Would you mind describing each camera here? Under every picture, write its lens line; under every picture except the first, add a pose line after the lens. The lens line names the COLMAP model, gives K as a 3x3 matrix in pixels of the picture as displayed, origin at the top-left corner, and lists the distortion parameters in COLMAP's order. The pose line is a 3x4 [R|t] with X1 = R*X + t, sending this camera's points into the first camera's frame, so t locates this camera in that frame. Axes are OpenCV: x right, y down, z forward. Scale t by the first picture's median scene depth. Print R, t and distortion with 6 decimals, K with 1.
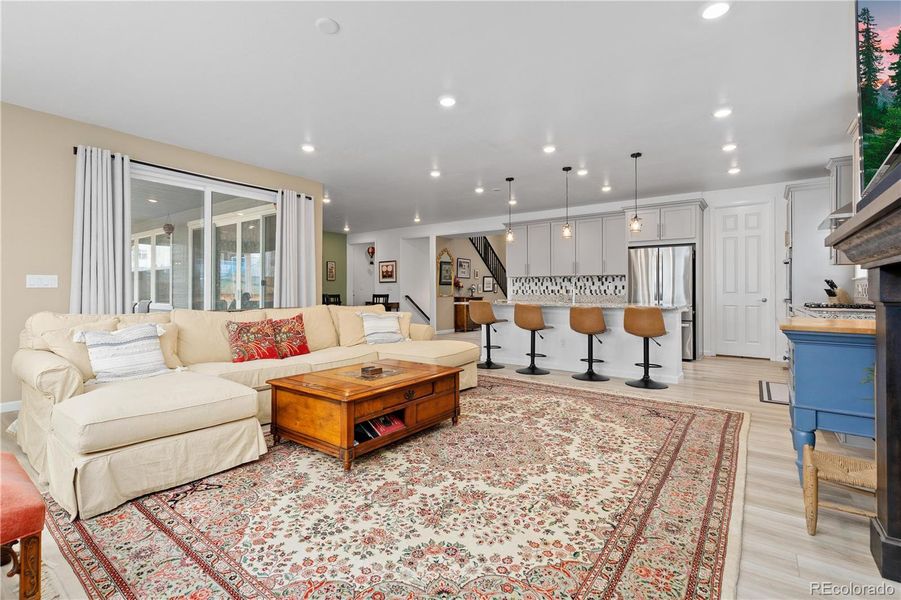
lens RADIAL K [[417.6, 0, 447.3], [0, 417.6, 294.0], [0, 0, 1]] dist [0.010255, 0.000109]
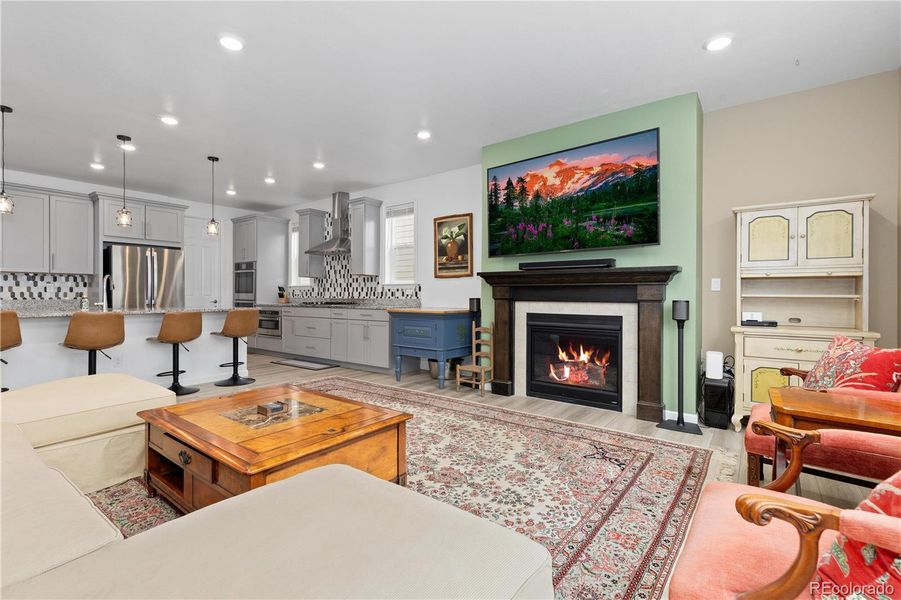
lens RADIAL K [[409.9, 0, 444.1], [0, 409.9, 296.3], [0, 0, 1]] dist [0.010686, -0.000033]
pose [[0.018749, -0.005114, 0.999811, -0.733853], [0.007024, 0.999963, 0.004983, -0.003960], [-0.999800, 0.006929, 0.018784, 0.595376]]
